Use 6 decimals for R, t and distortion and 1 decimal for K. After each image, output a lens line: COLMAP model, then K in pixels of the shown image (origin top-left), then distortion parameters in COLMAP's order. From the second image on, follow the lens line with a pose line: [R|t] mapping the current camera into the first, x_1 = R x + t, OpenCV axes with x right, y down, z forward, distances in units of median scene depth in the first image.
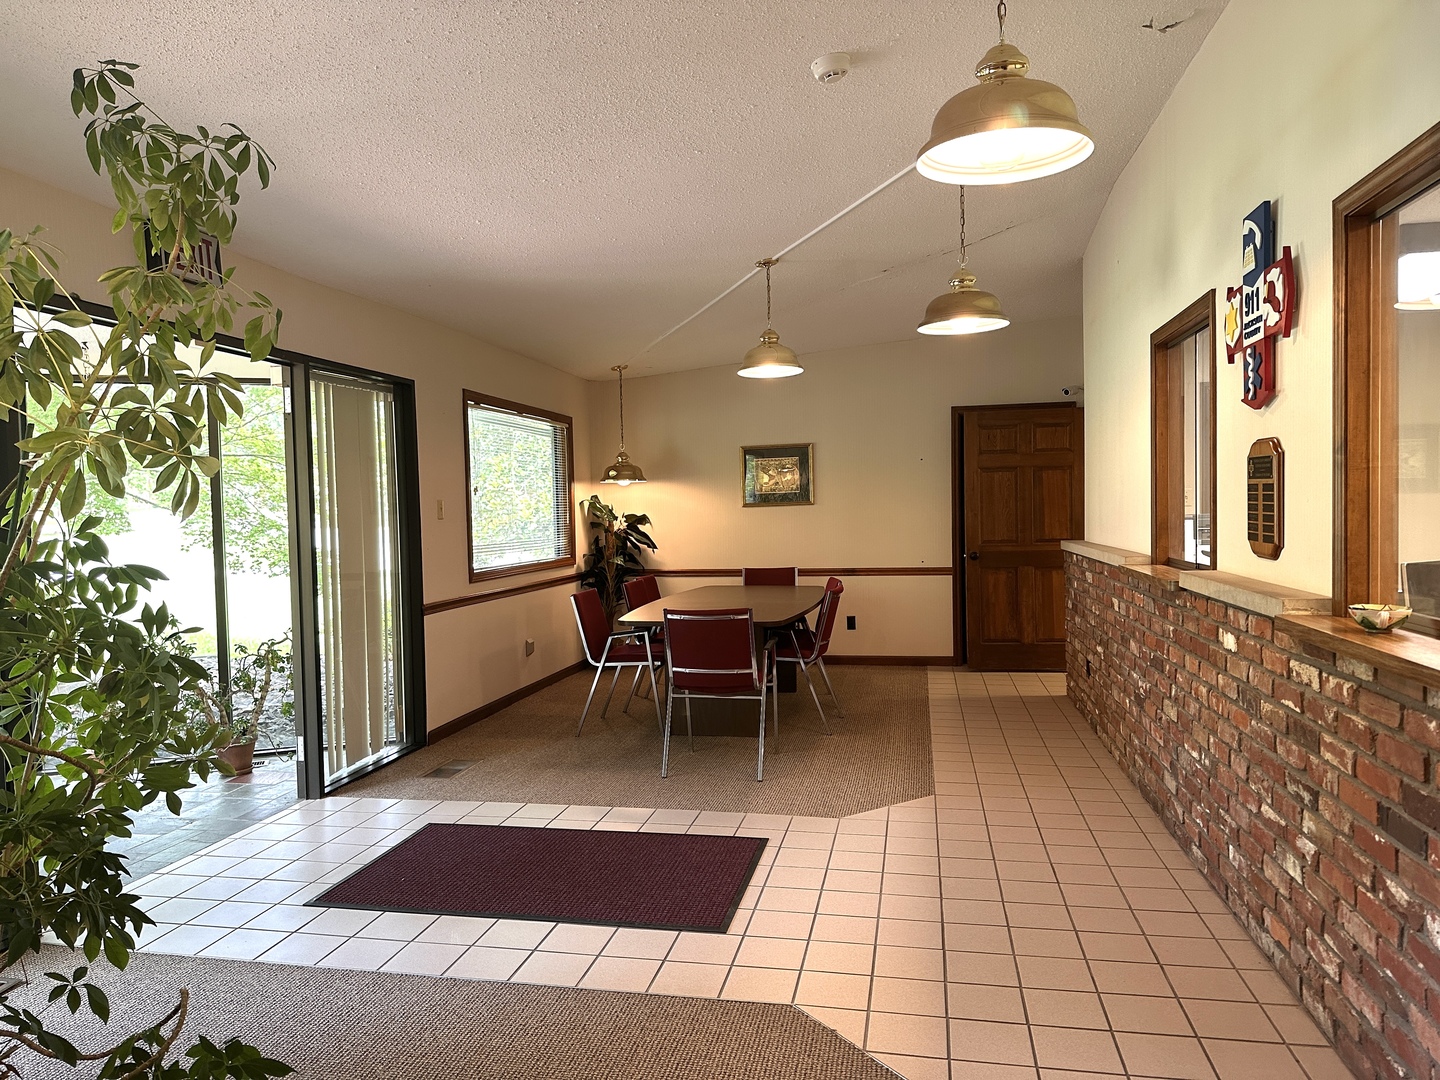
lens RADIAL K [[1022.3, 0, 720.0], [0, 1022.3, 540.0], [0, 0, 1]] dist [0.000342, 0.000161]
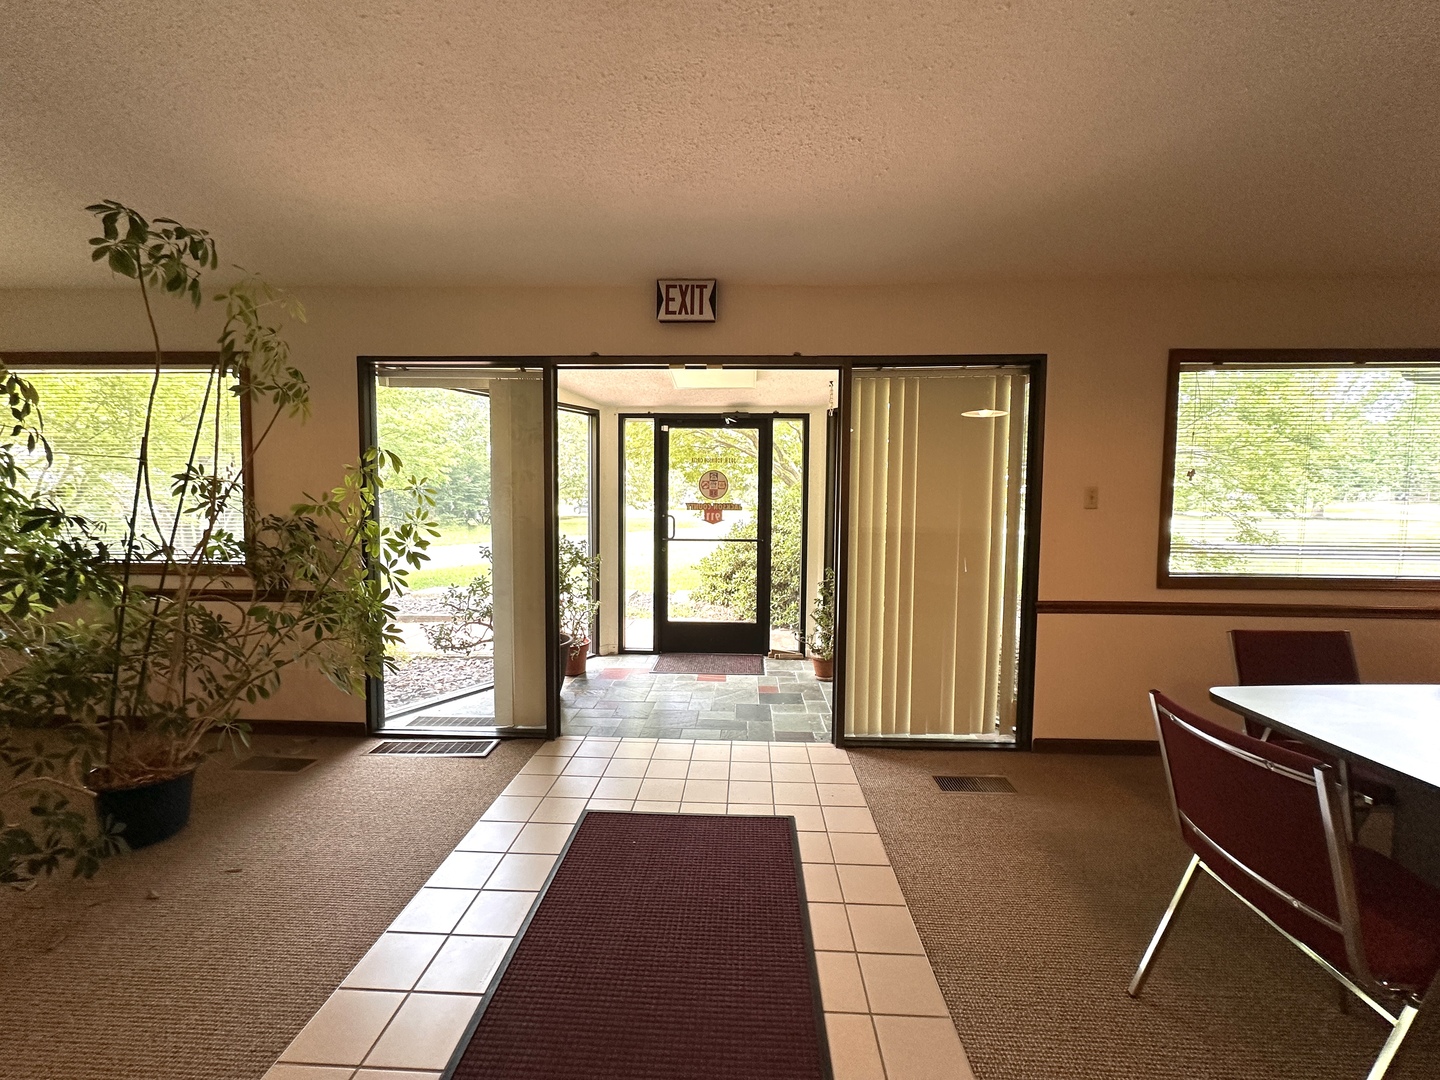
lens RADIAL K [[571.6, 0, 720.0], [0, 571.6, 540.0], [0, 0, 1]] dist [-0.002008, 0.000178]
pose [[0.149851, 0.080670, -0.985412, 0.185400], [-0.042678, 0.996265, 0.075068, -0.019560], [0.987787, 0.030806, 0.152734, 0.706537]]
